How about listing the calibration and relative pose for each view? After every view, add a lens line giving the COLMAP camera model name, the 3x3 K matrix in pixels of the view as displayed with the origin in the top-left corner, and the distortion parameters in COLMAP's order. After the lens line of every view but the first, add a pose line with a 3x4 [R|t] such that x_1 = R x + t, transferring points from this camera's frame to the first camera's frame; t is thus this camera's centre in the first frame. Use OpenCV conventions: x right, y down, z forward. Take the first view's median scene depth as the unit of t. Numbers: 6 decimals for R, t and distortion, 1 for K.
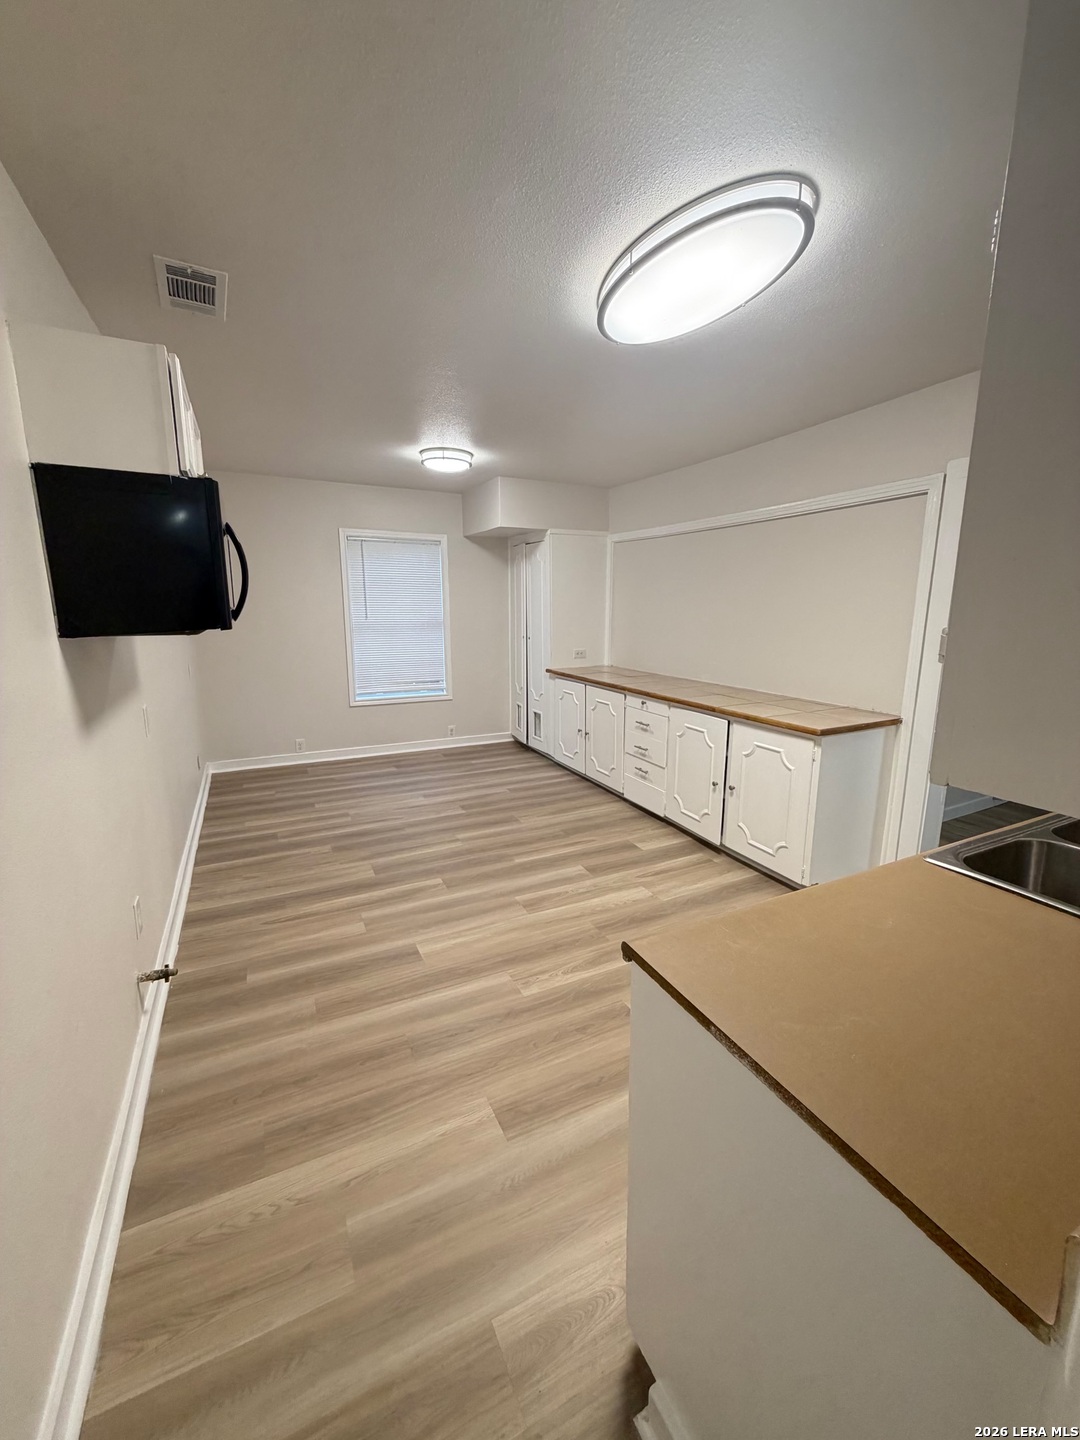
lens RADIAL K [[576.9, 0, 540.0], [0, 576.9, 720.0], [0, 0, 1]] dist [0.000197, -0.000112]
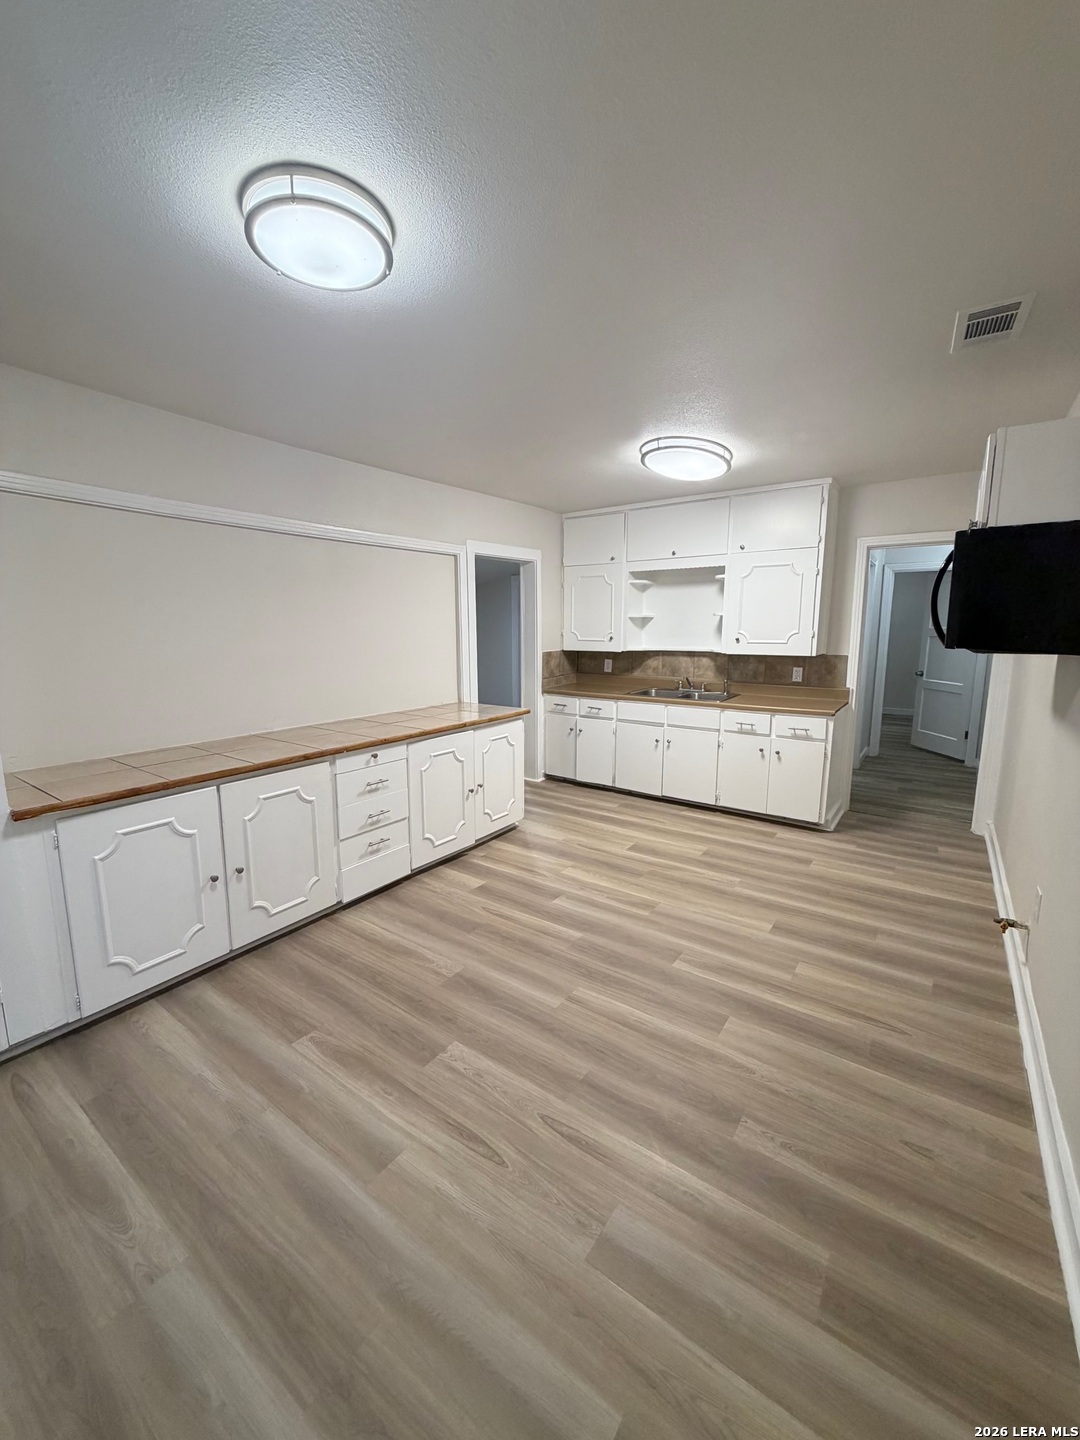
lens RADIAL K [[576.9, 0, 540.0], [0, 576.9, 720.0], [0, 0, 1]] dist [0.000197, -0.000112]
pose [[-0.480714, -0.141882, 0.865323, -0.663321], [0.175027, 0.951440, 0.253235, -0.261846], [-0.859232, 0.273188, -0.432538, 1.277298]]
